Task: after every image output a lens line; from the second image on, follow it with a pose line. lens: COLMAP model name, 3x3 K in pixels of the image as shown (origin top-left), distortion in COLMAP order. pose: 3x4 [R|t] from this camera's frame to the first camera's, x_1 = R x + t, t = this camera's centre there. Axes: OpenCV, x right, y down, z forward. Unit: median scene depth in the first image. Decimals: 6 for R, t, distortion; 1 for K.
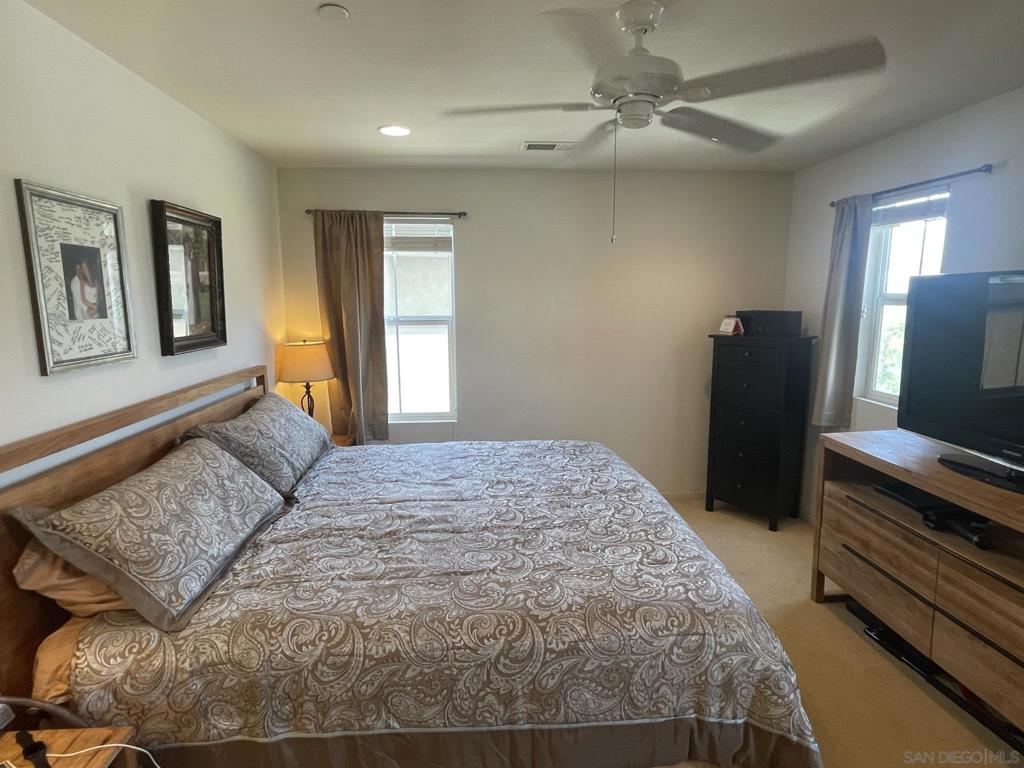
lens RADIAL K [[566.8, 0, 509.6], [0, 566.8, 383.3], [0, 0, 1]] dist [-0.003535, -0.000033]
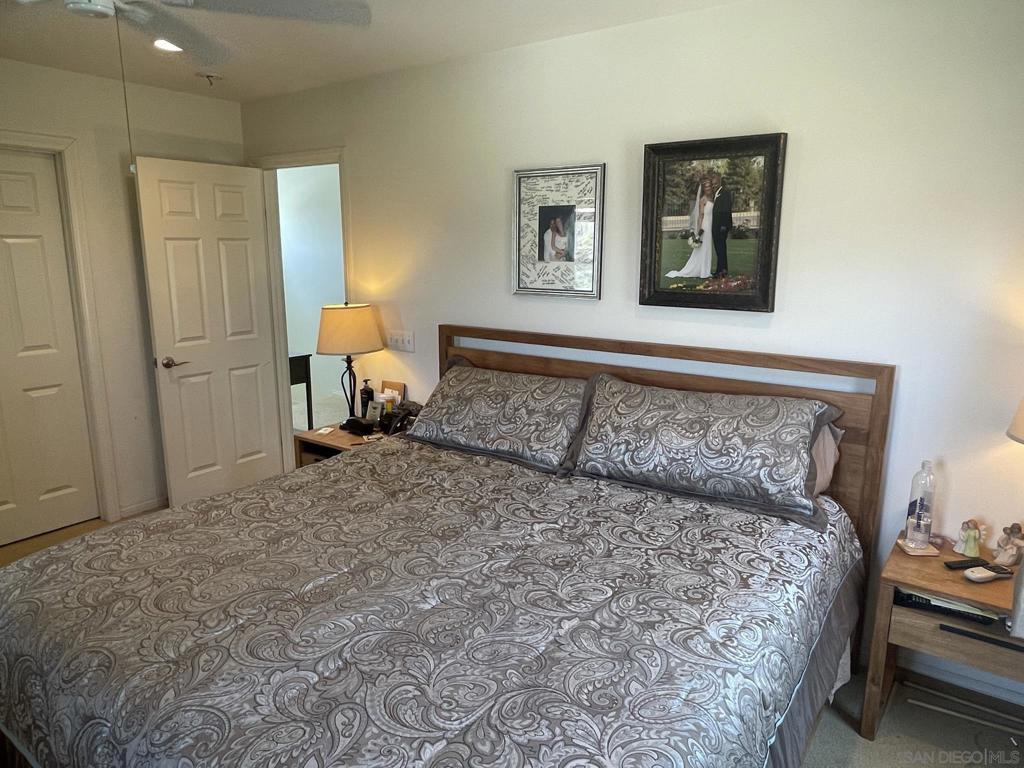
lens RADIAL K [[667.1, 0, 510.6], [0, 667.1, 386.6], [0, 0, 1]] dist [0.001895, 0.000047]
pose [[-0.637917, 0.162489, -0.752768, 0.572873], [-0.117068, 0.945666, 0.303334, -0.306319], [0.761155, 0.281627, -0.584234, 1.971051]]
